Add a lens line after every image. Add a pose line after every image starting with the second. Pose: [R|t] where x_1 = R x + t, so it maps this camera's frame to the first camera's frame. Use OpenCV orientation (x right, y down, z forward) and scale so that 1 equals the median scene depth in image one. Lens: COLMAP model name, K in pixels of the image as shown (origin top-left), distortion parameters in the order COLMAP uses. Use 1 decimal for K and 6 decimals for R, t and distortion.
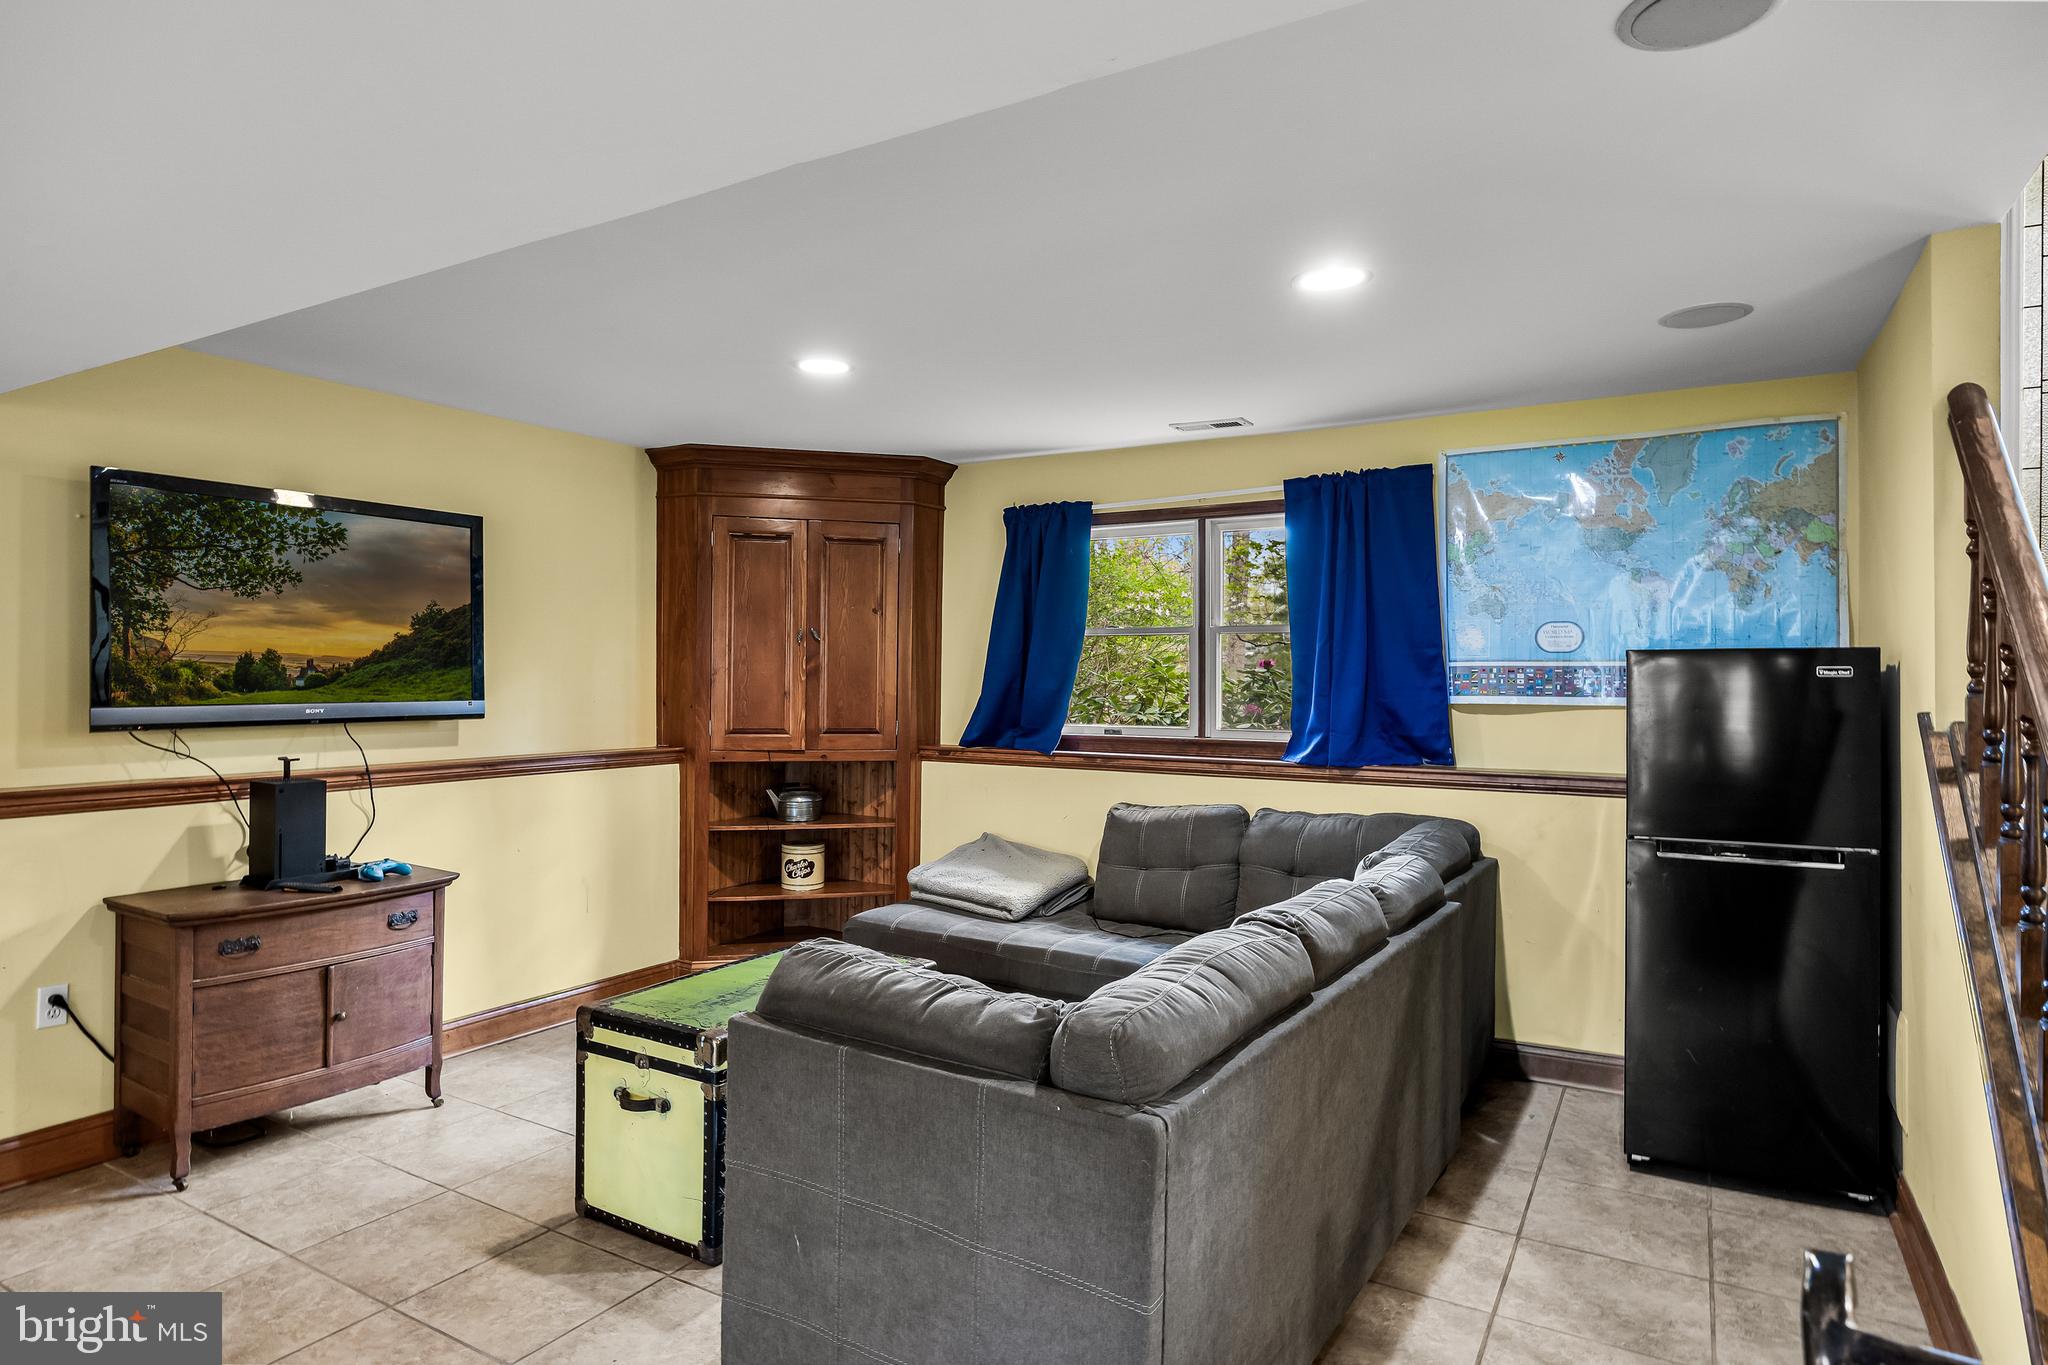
lens RADIAL K [[1145.5, 0, 1018.0], [0, 1145.5, 668.0], [0, 0, 1]] dist [-0.003422, -0.000656]
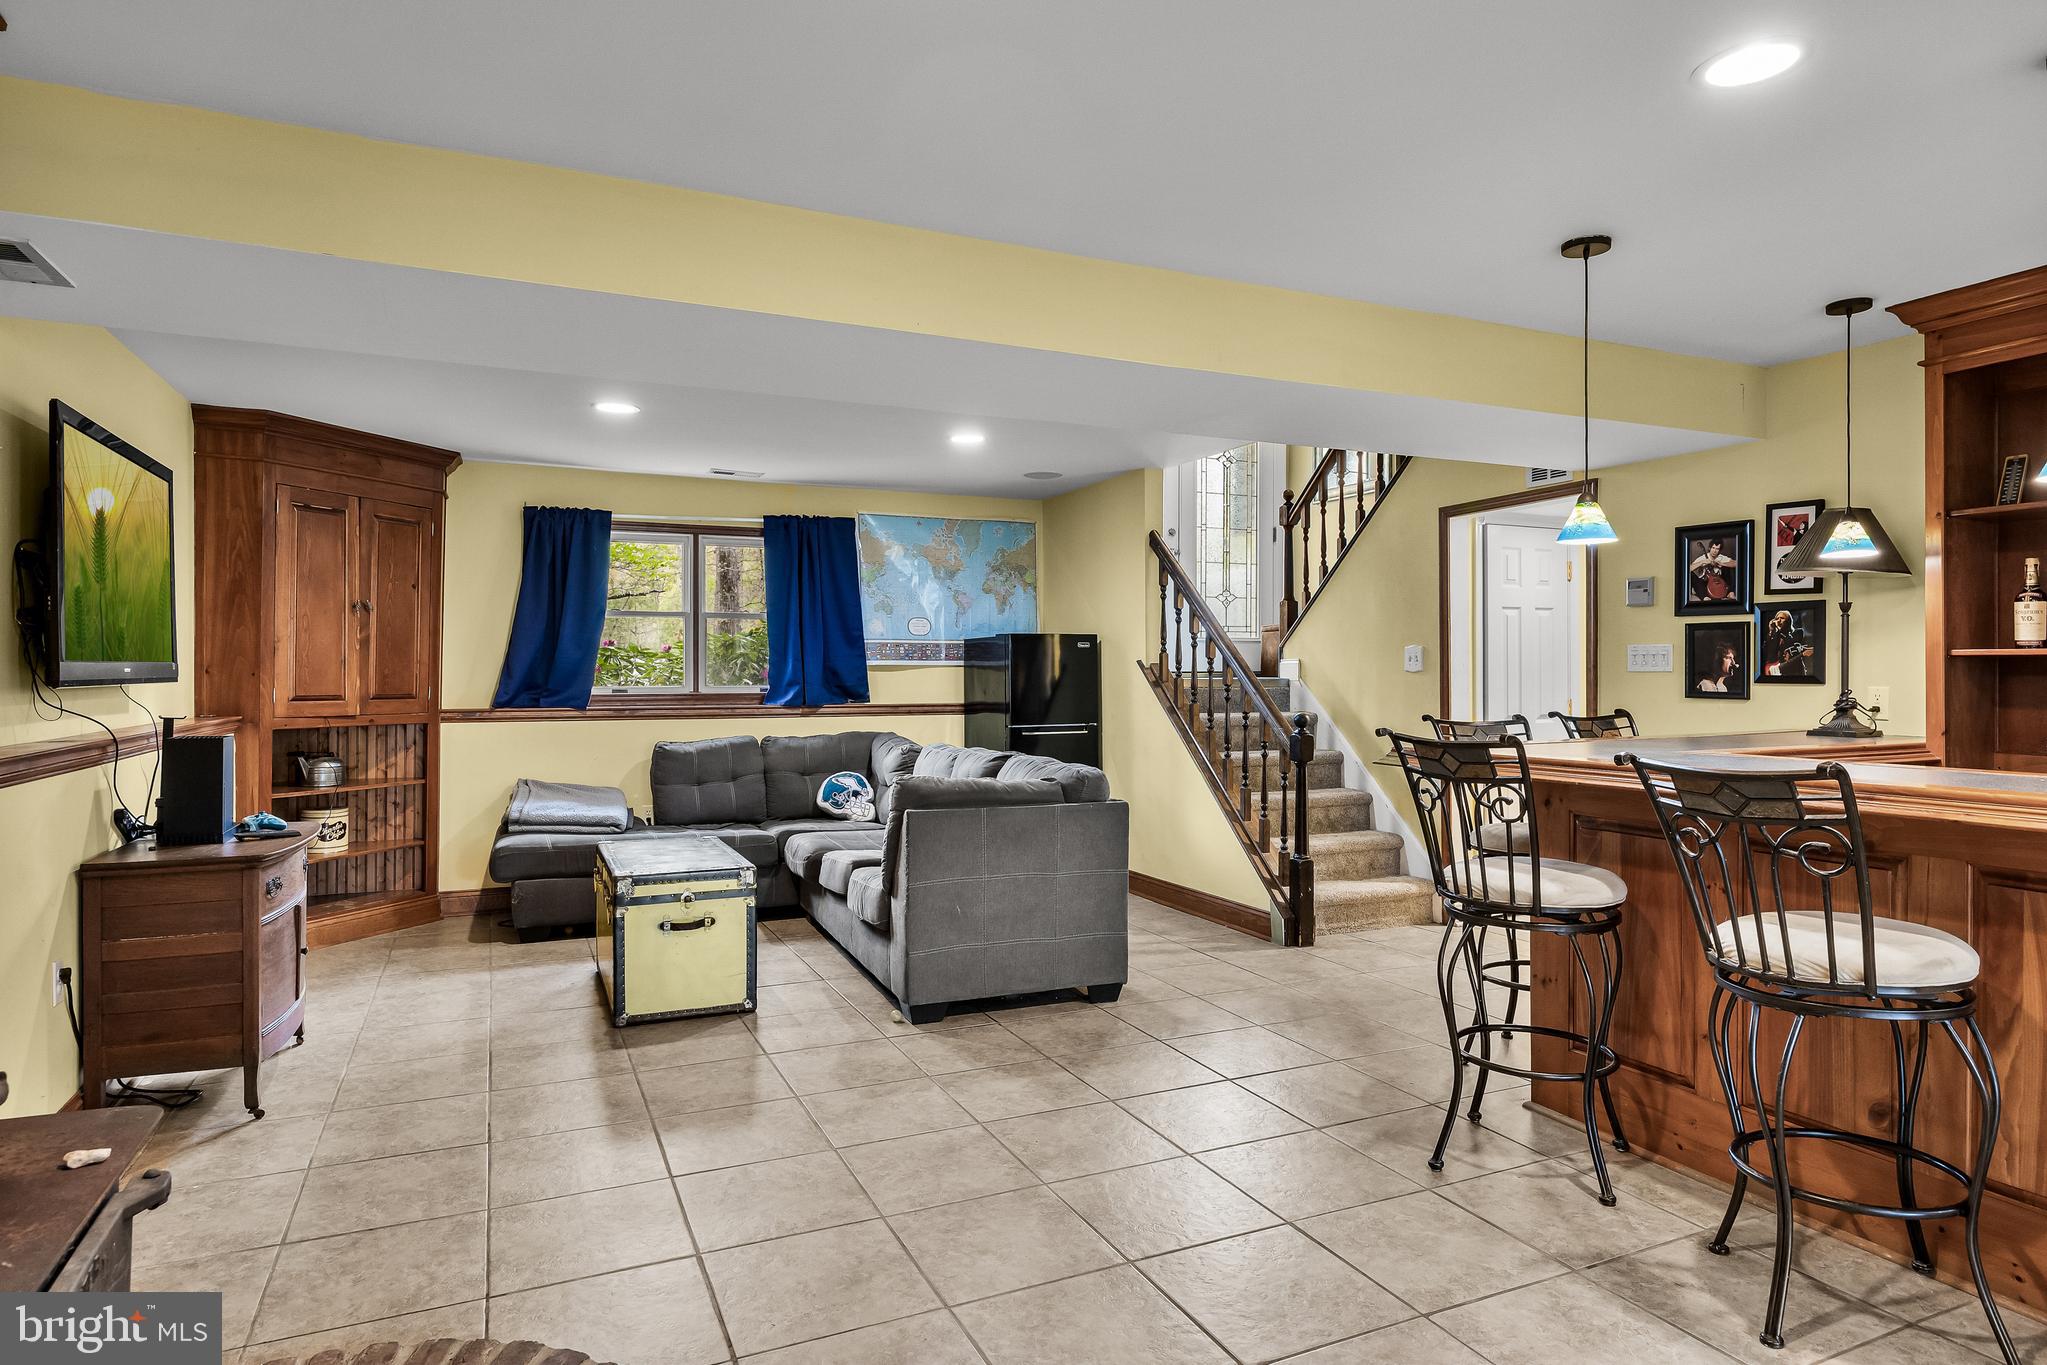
lens RADIAL K [[1145.0, 0, 1017.5], [0, 1145.0, 668.0], [0, 0, 1]] dist [-0.003422, -0.000656]
pose [[0.571247, -0.003501, 0.820771, -0.770239], [-0.001305, 0.999986, 0.005173, 0.023977], [-0.820777, -0.004027, 0.571234, -0.110654]]
